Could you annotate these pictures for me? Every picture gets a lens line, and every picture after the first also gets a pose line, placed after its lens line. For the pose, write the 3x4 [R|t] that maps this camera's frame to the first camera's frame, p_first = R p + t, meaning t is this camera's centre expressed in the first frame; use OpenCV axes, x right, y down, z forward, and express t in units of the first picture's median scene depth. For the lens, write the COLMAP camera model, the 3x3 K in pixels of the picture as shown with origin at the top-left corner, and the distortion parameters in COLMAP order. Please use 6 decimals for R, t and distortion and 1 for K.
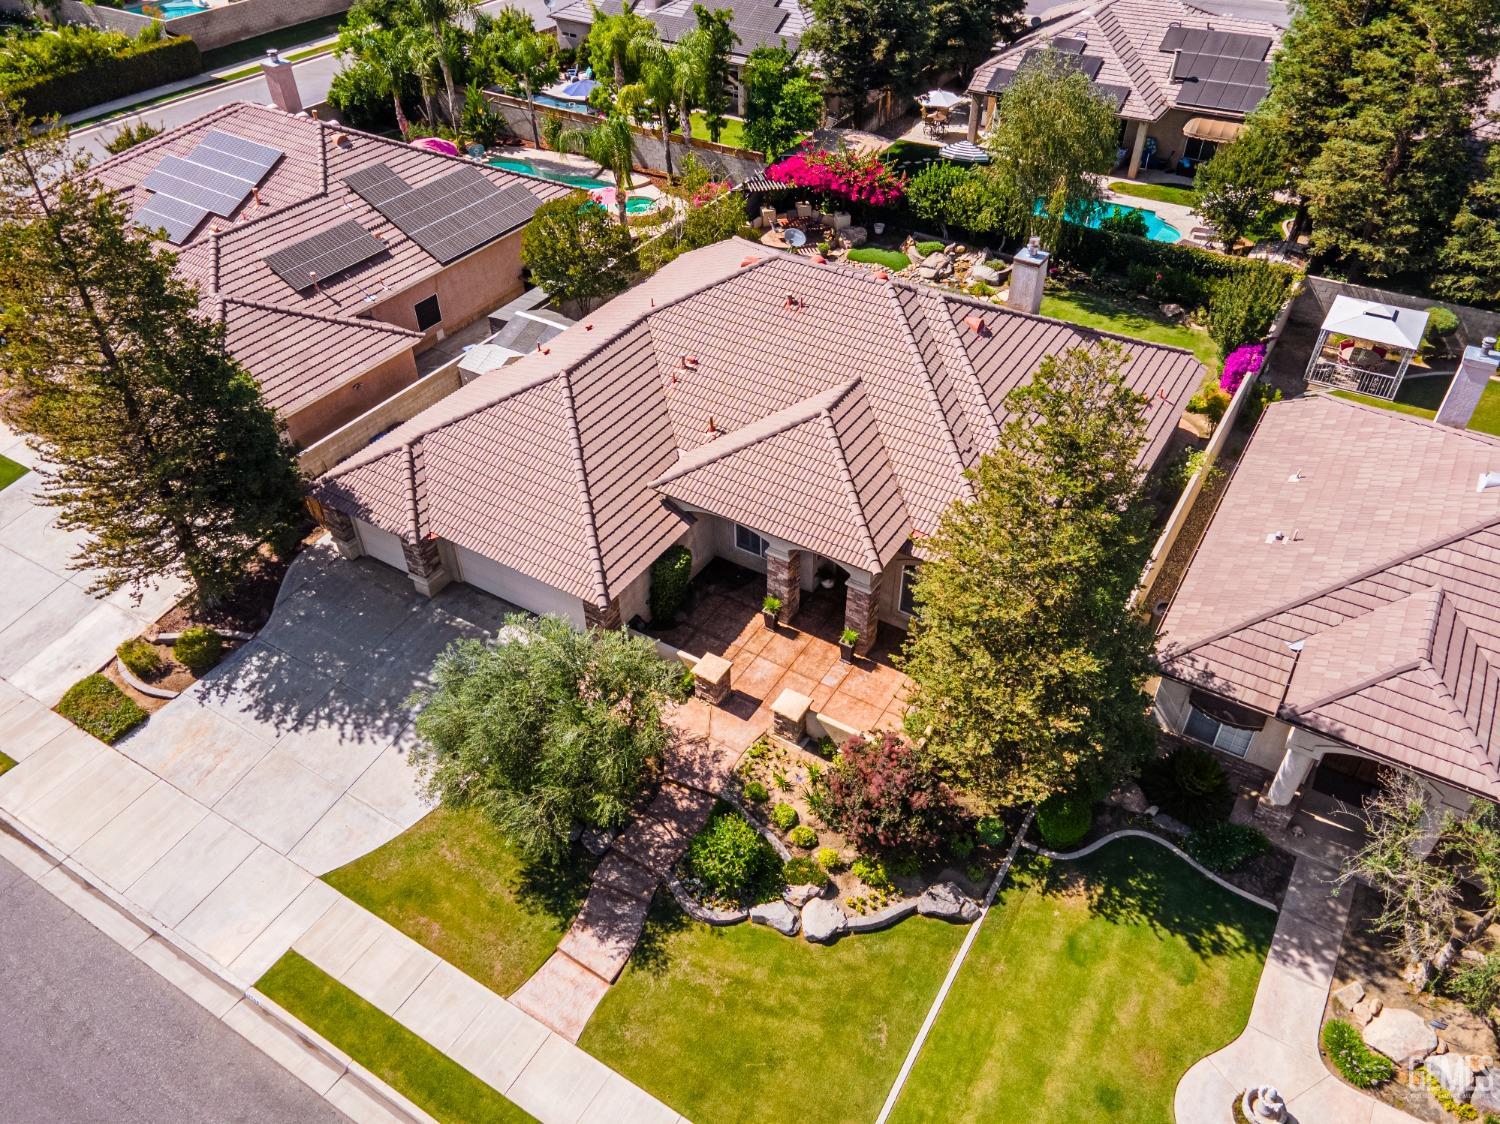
lens RADIAL K [[1103.1, 0, 750.0], [0, 1103.1, 562.0], [0, 0, 1]] dist [0.007177, 0.001868]
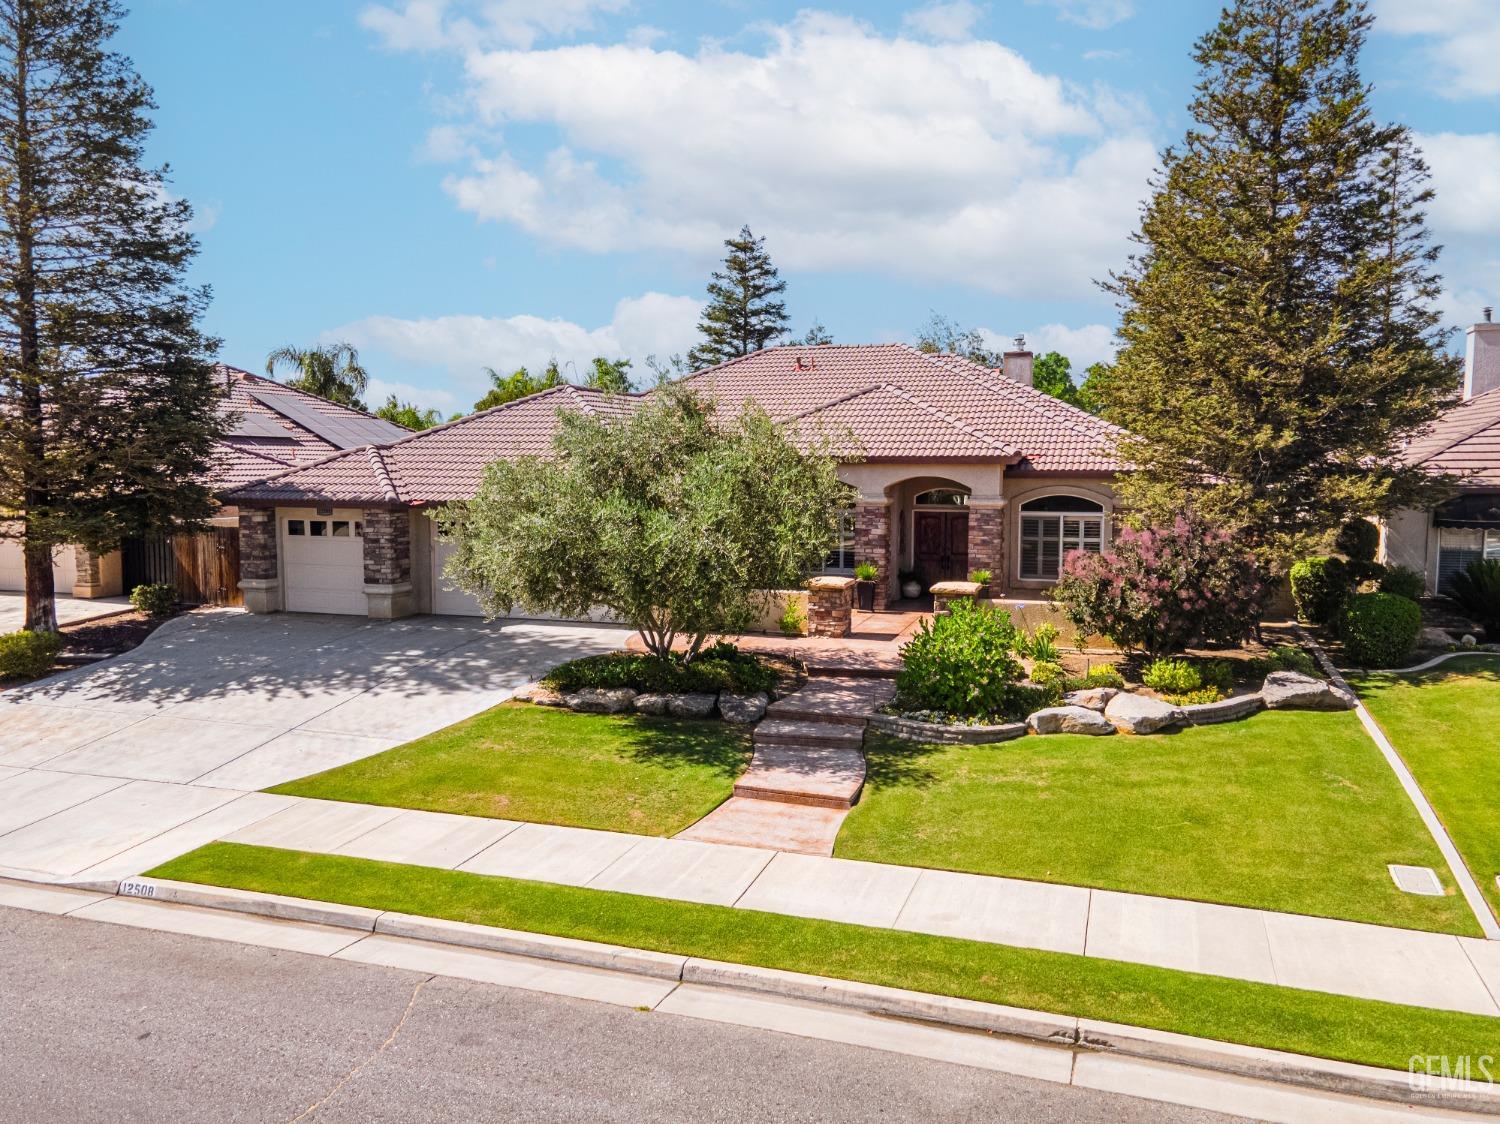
lens RADIAL K [[1103.1, 0, 750.0], [0, 1103.1, 562.0], [0, 0, 1]] dist [0.007177, 0.001868]
pose [[0.976956, -0.016715, 0.212784, -0.262215], [0.134822, 0.821187, -0.554505, 0.523896], [-0.165467, 0.570415, 0.804517, 0.441707]]
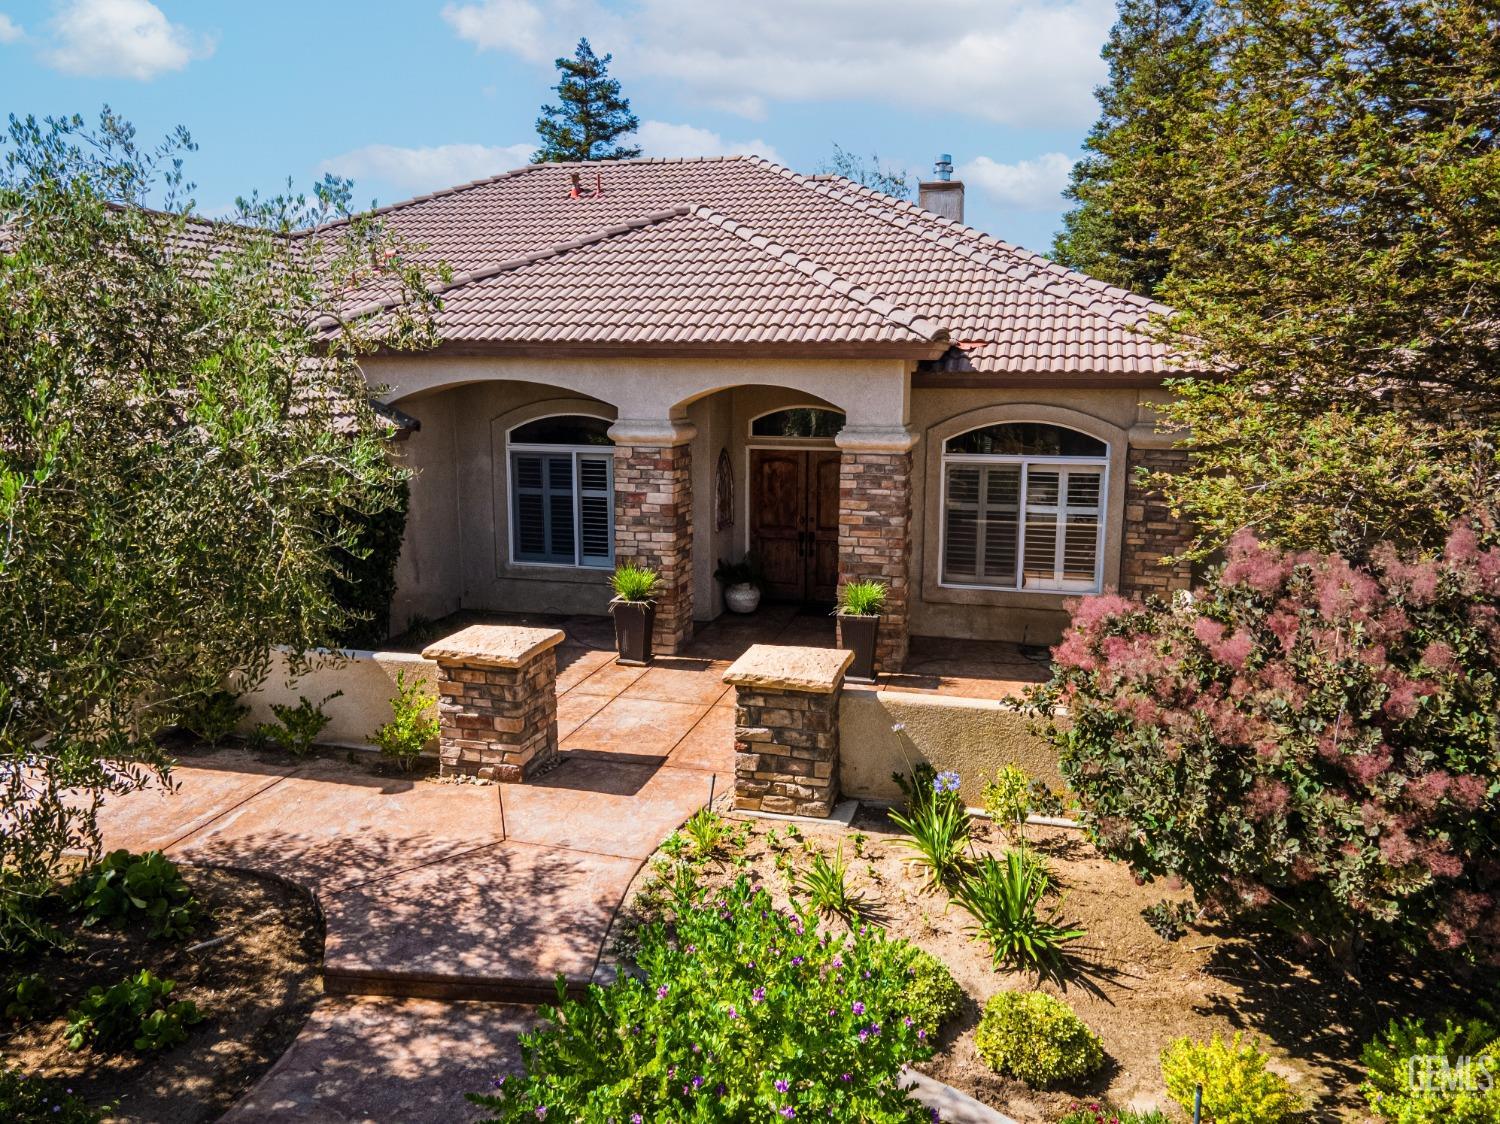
lens RADIAL K [[1091.3, 0, 759.2], [0, 1091.3, 564.1], [0, 0, 1]] dist [0.058267, -0.209900]
pose [[0.957001, -0.048026, 0.286080, -0.054066], [0.182016, 0.867318, -0.463282, 0.248318], [-0.225872, 0.495432, 0.838766, 0.775288]]
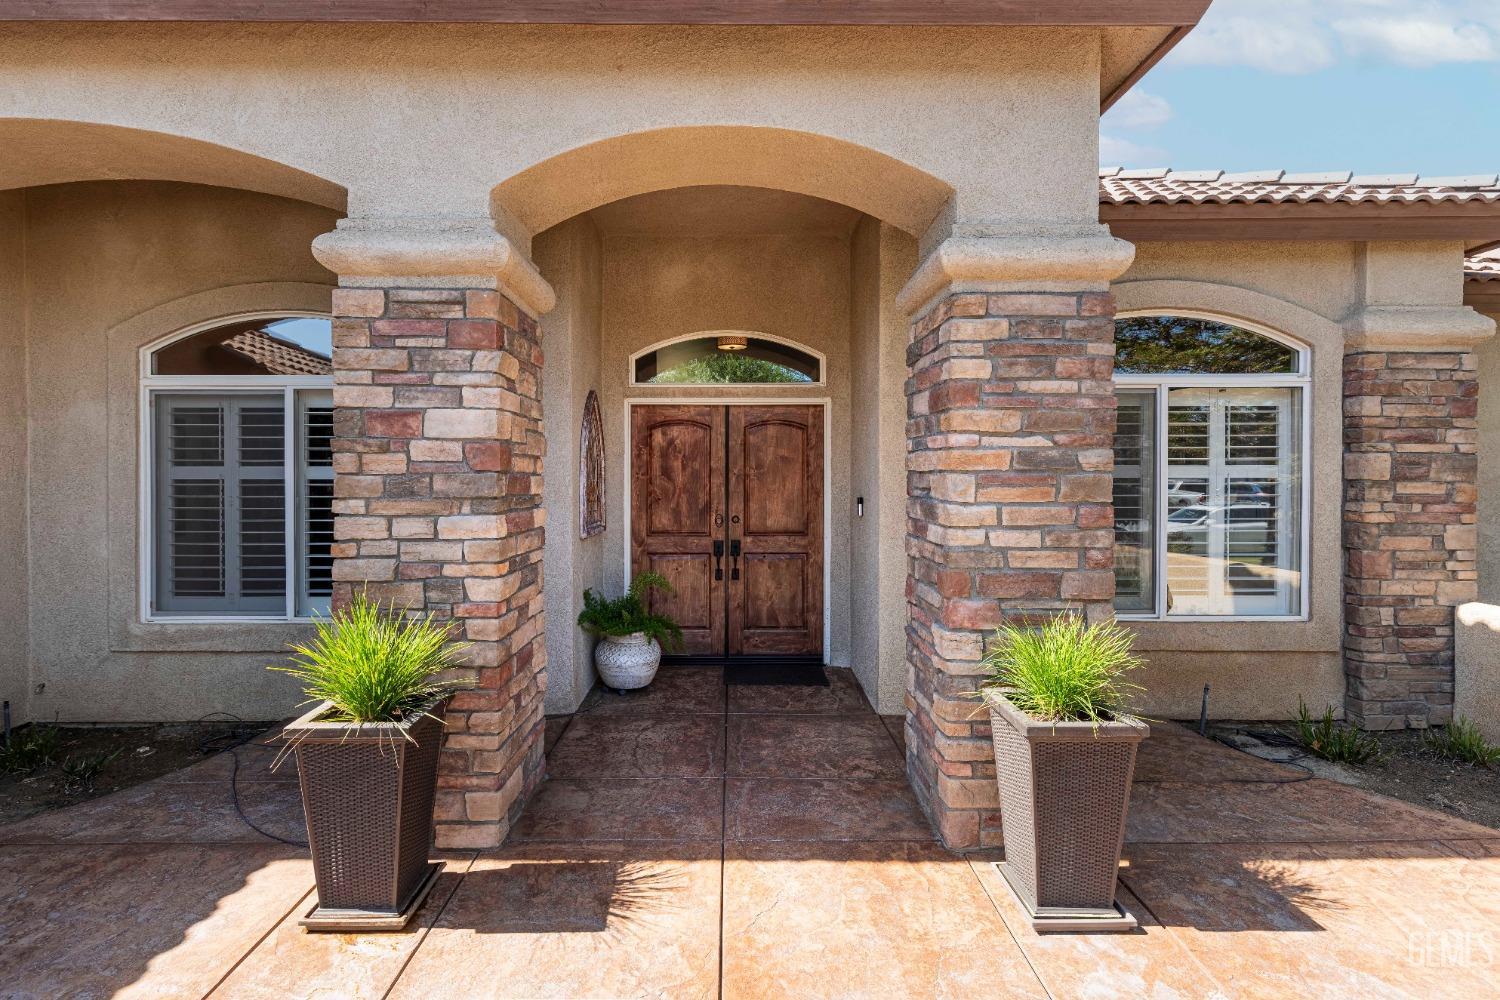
lens RADIAL K [[710.9, 0, 740.7], [0, 710.9, 489.4], [0, 0, 1]] dist [-0.000143, -0.000076]
pose [[0.848190, -0.008001, 0.529631, 0.014021], [0.337977, 0.778071, -0.529506, 0.091827], [-0.407854, 0.628125, 0.662656, 1.060487]]
